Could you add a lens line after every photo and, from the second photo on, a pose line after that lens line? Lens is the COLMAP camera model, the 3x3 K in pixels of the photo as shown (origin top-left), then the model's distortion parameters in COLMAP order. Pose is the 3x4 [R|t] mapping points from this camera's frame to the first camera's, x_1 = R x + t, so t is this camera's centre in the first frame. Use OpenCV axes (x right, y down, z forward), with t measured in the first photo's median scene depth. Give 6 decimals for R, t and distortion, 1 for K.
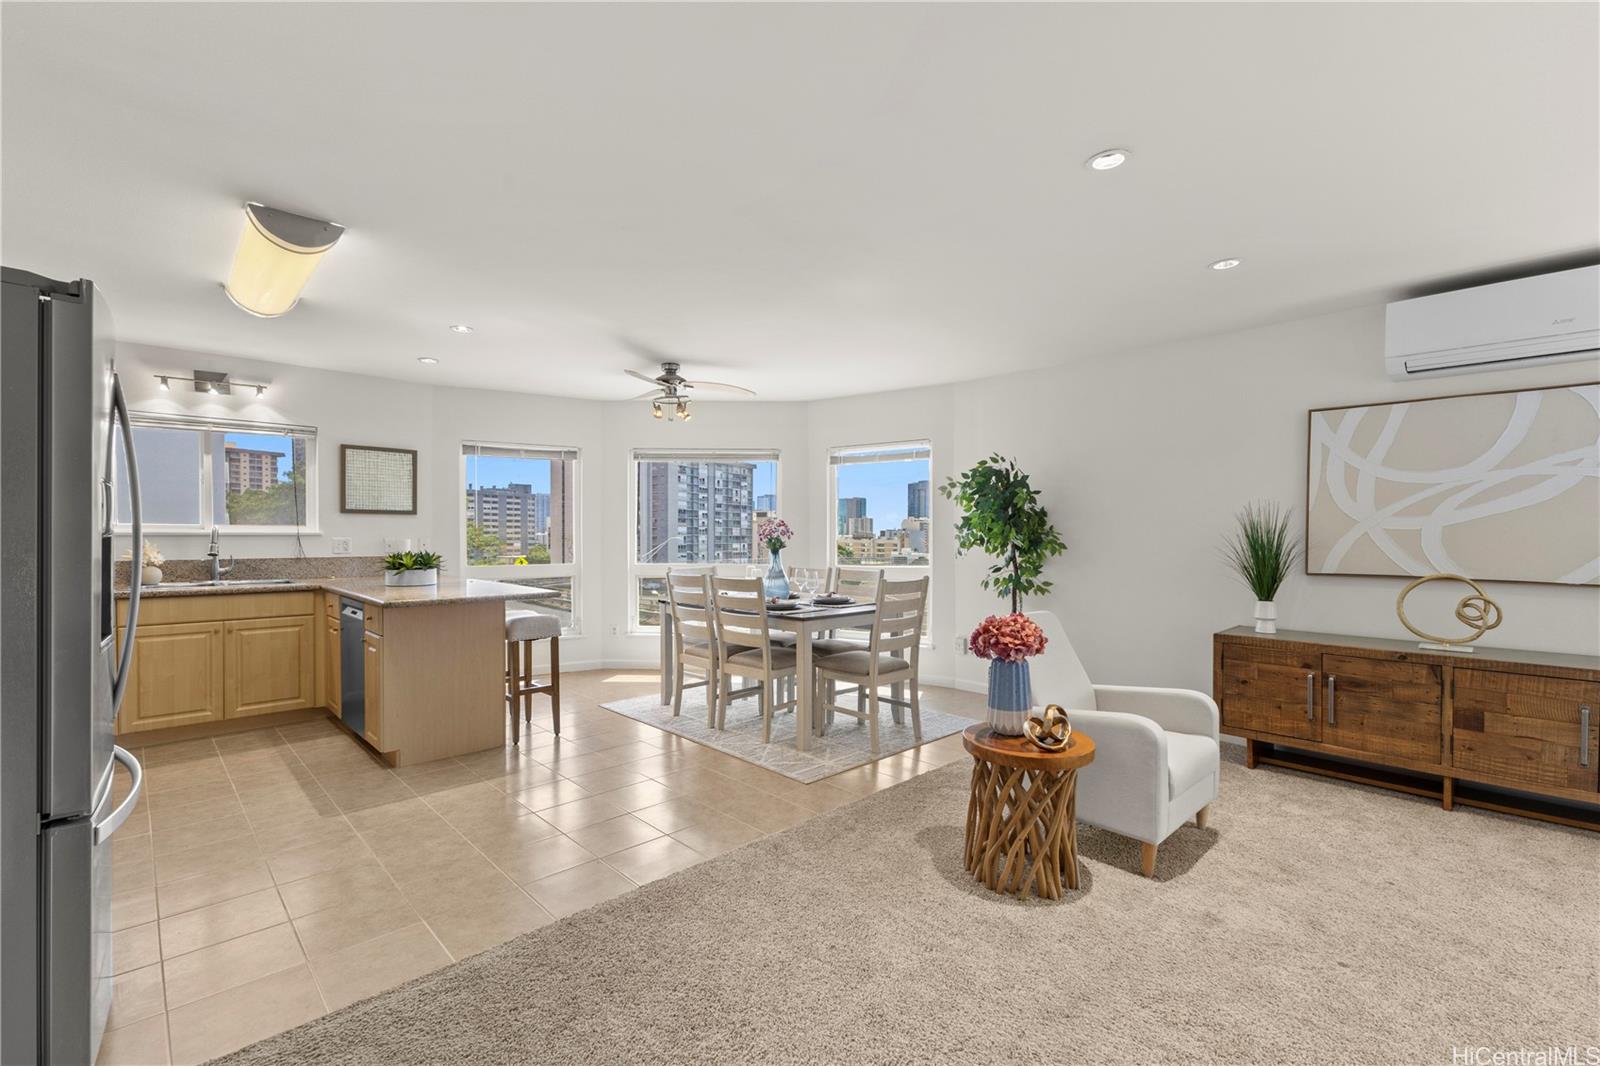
lens RADIAL K [[688.1, 0, 797.3], [0, 688.1, 543.8], [0, 0, 1]] dist [0.002360, 0.000307]
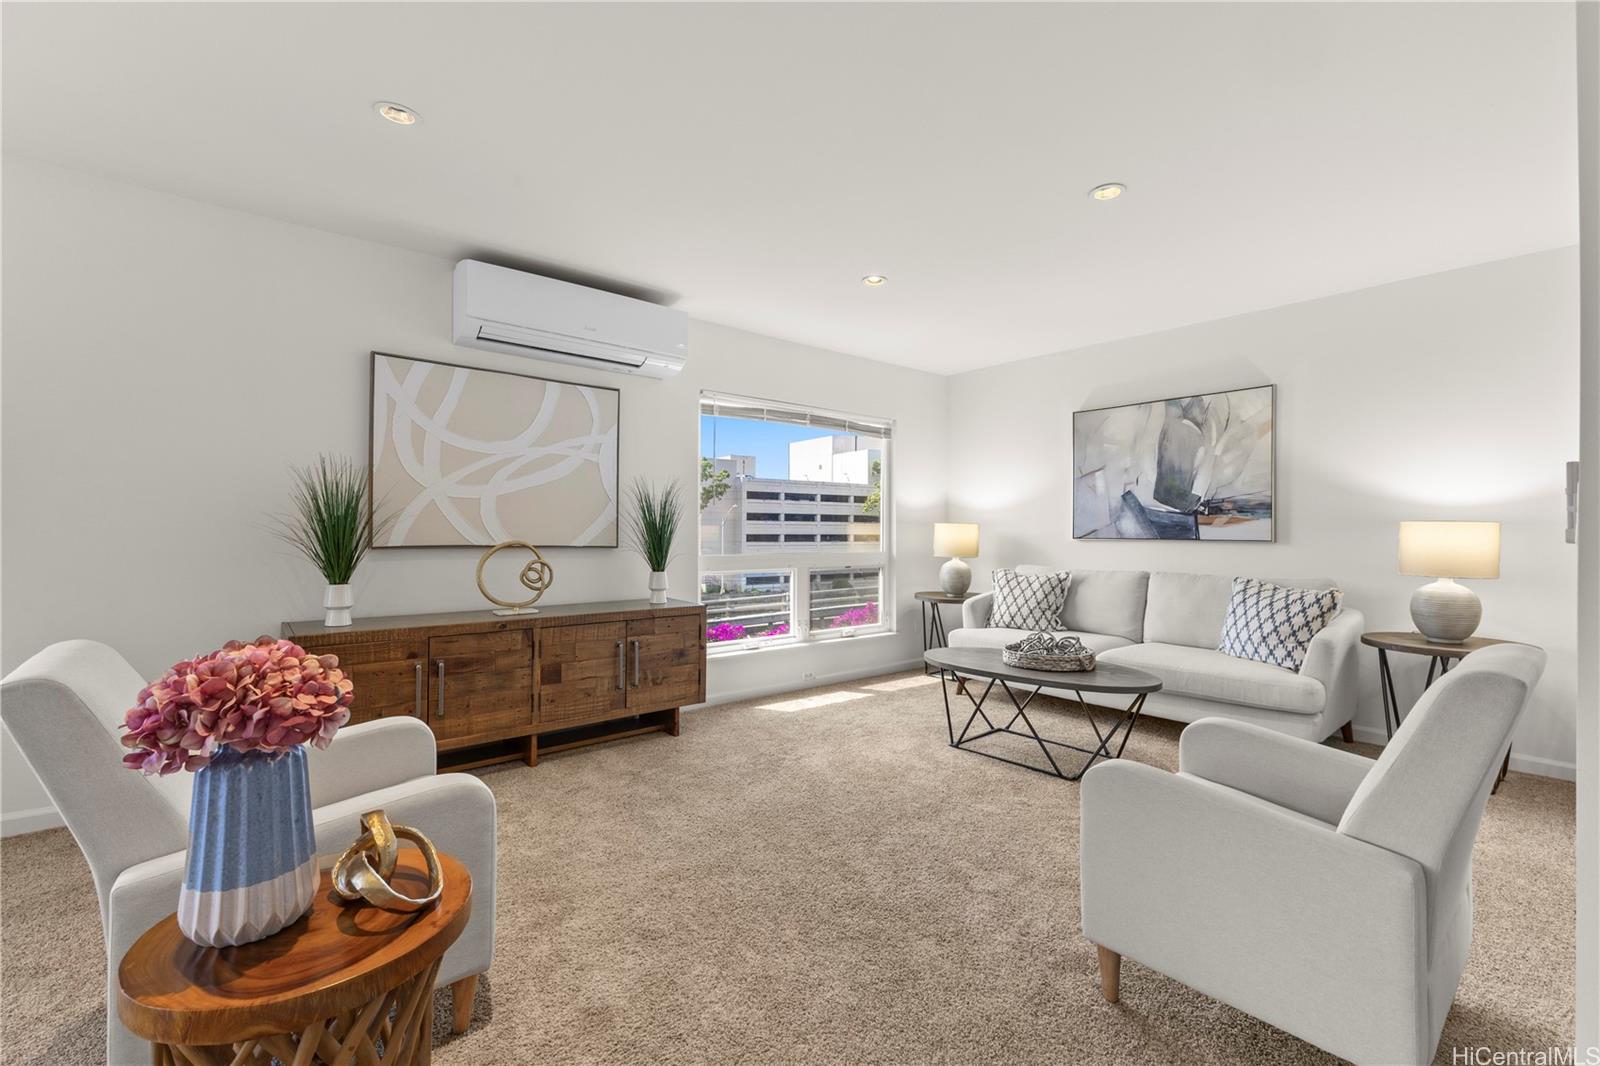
lens RADIAL K [[688.1, 0, 799.4], [0, 688.1, 527.7], [0, 0, 1]] dist [0.002360, 0.000307]
pose [[0.061148, 0.000080, 0.998129, -0.068490], [0.006571, 0.999978, -0.000483, 0.026721], [-0.998107, 0.006588, 0.061146, 0.498378]]
